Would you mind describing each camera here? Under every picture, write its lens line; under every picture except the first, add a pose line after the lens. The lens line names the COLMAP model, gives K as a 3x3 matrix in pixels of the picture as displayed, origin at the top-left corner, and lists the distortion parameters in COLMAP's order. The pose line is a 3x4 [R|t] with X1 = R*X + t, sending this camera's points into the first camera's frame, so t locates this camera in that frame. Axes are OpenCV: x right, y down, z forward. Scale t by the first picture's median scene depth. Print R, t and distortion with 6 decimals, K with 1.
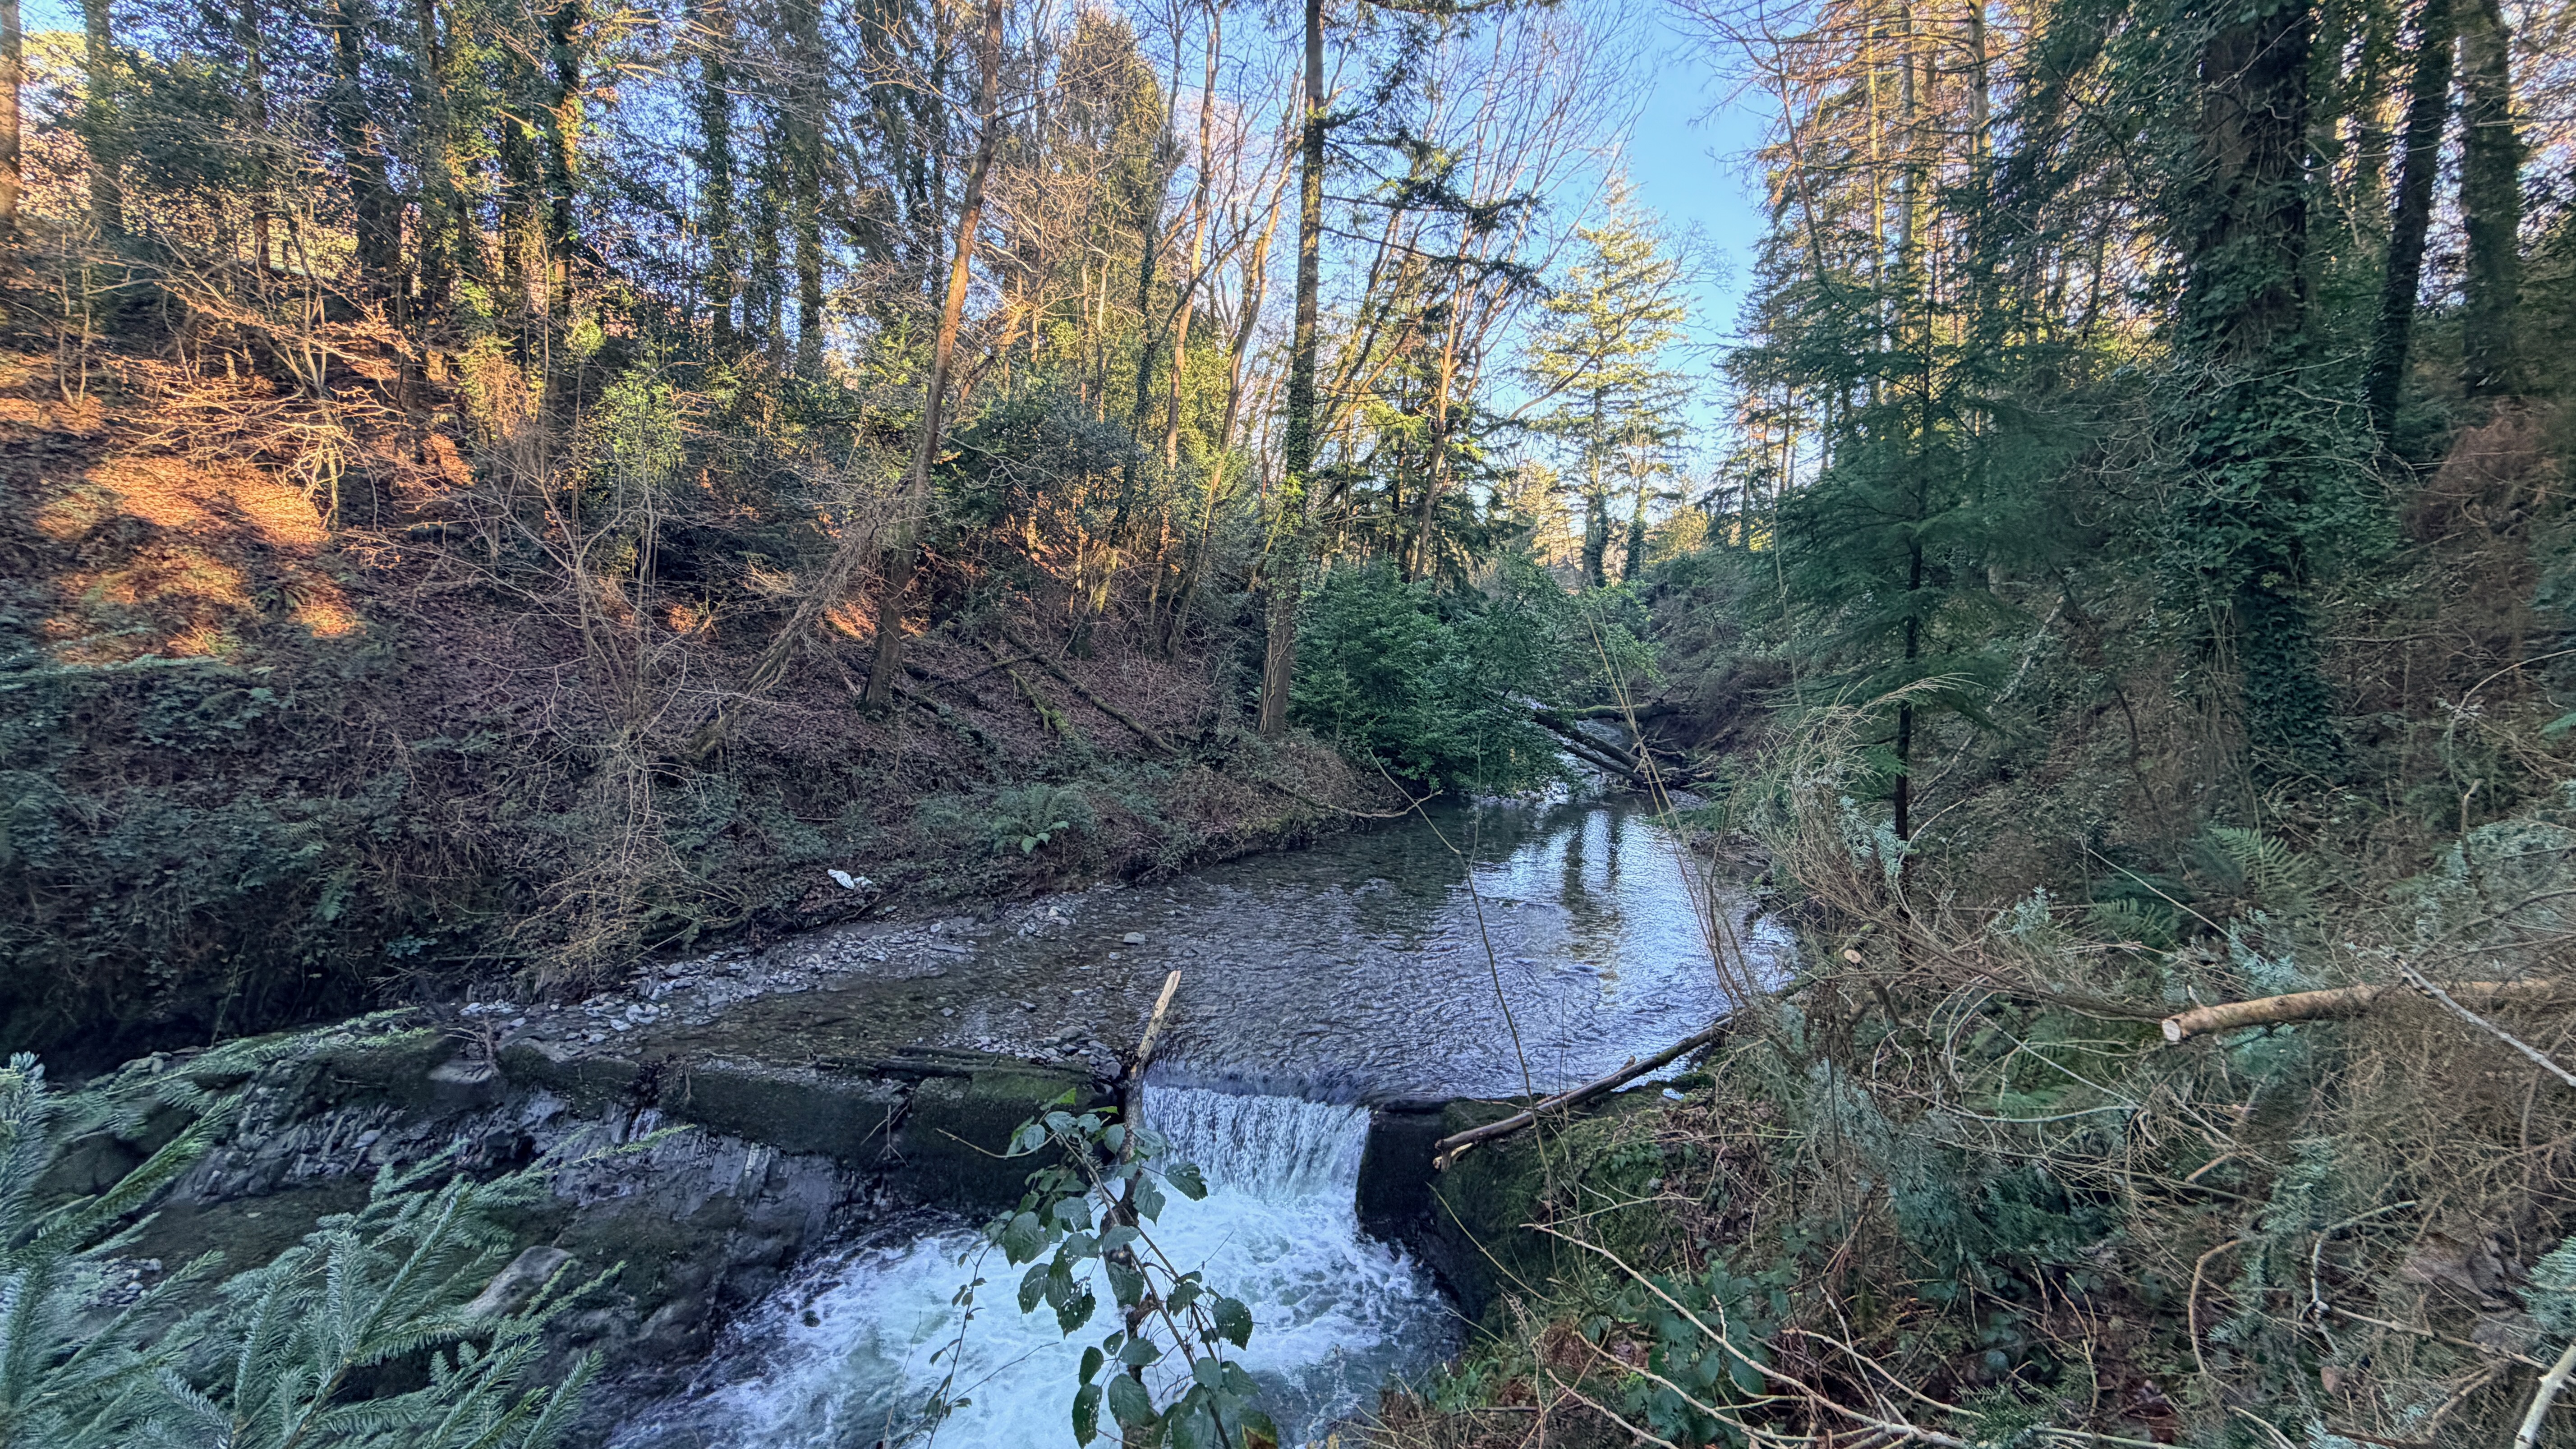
lens RADIAL K [[1017.9, 0, 1288.0], [0, 1017.9, 724.5], [0, 0, 1]] dist [-0.002947, -0.000261]
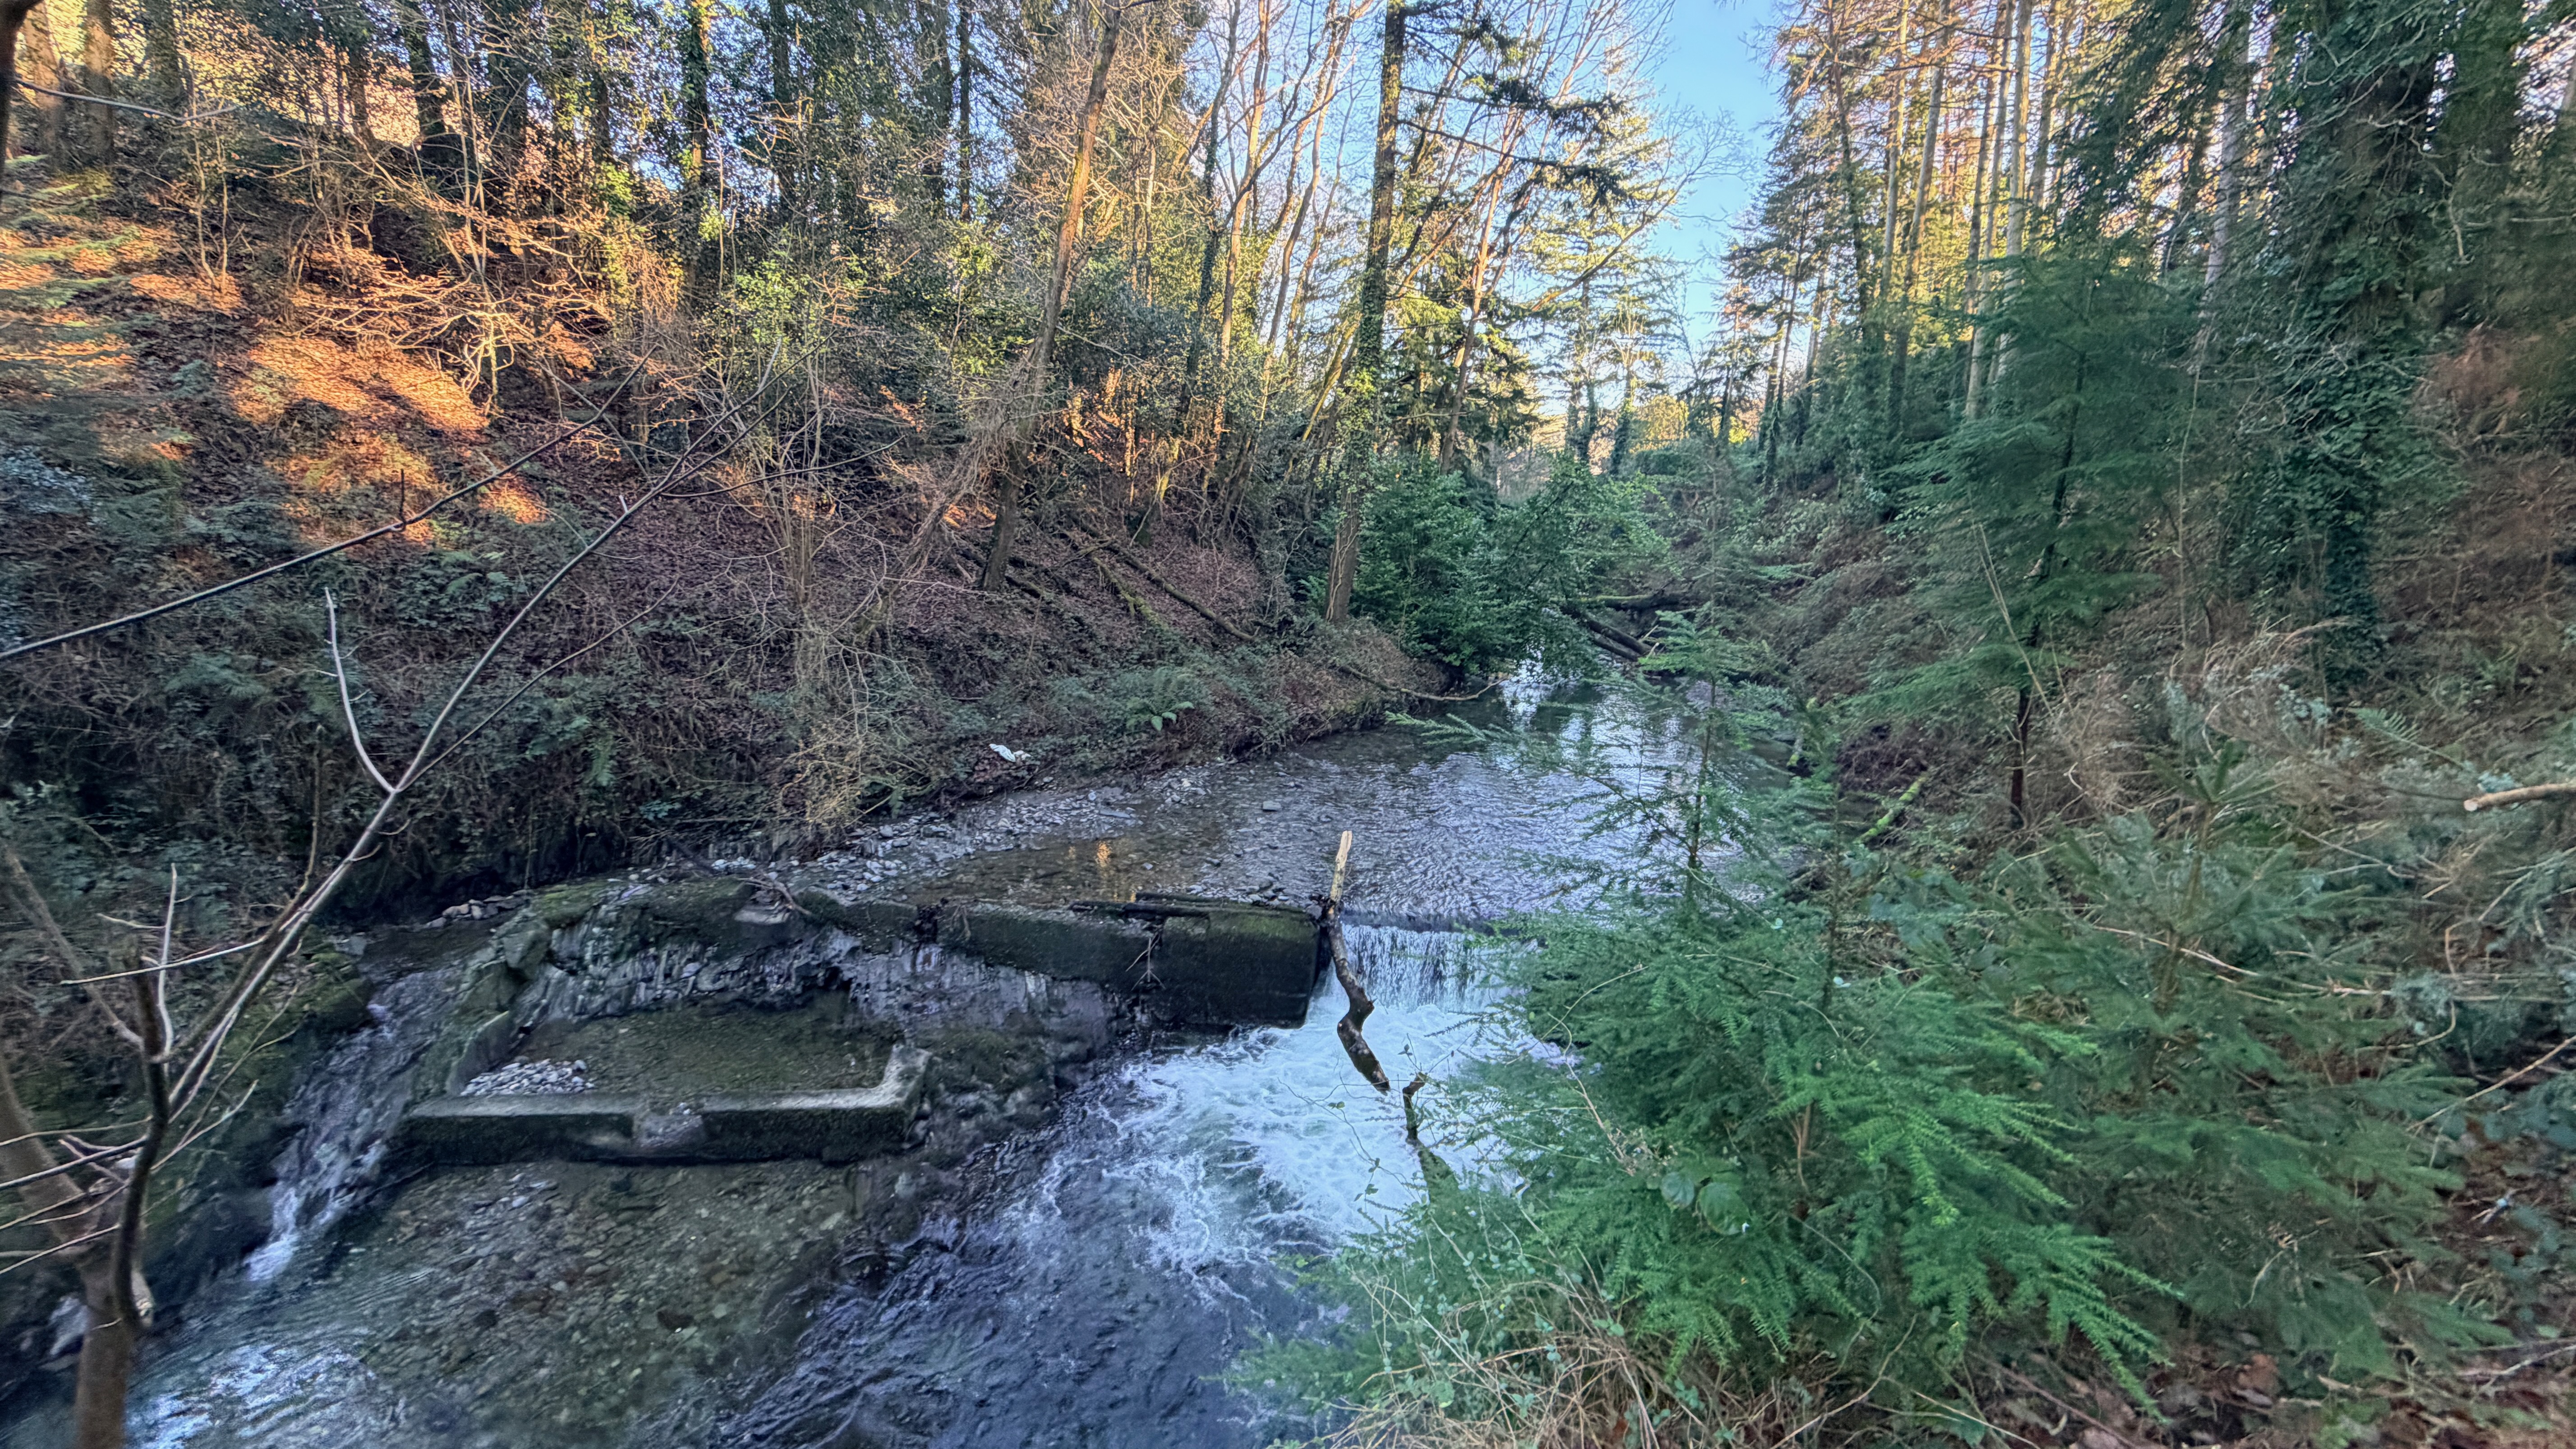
lens RADIAL K [[1017.9, 0, 1288.0], [0, 1017.9, 724.5], [0, 0, 1]] dist [-0.002947, -0.000261]
pose [[0.998645, 0.005041, 0.051798, -0.170260], [-0.010896, 0.993493, 0.113375, -0.005365], [-0.050890, -0.113786, 0.992201, -0.090673]]
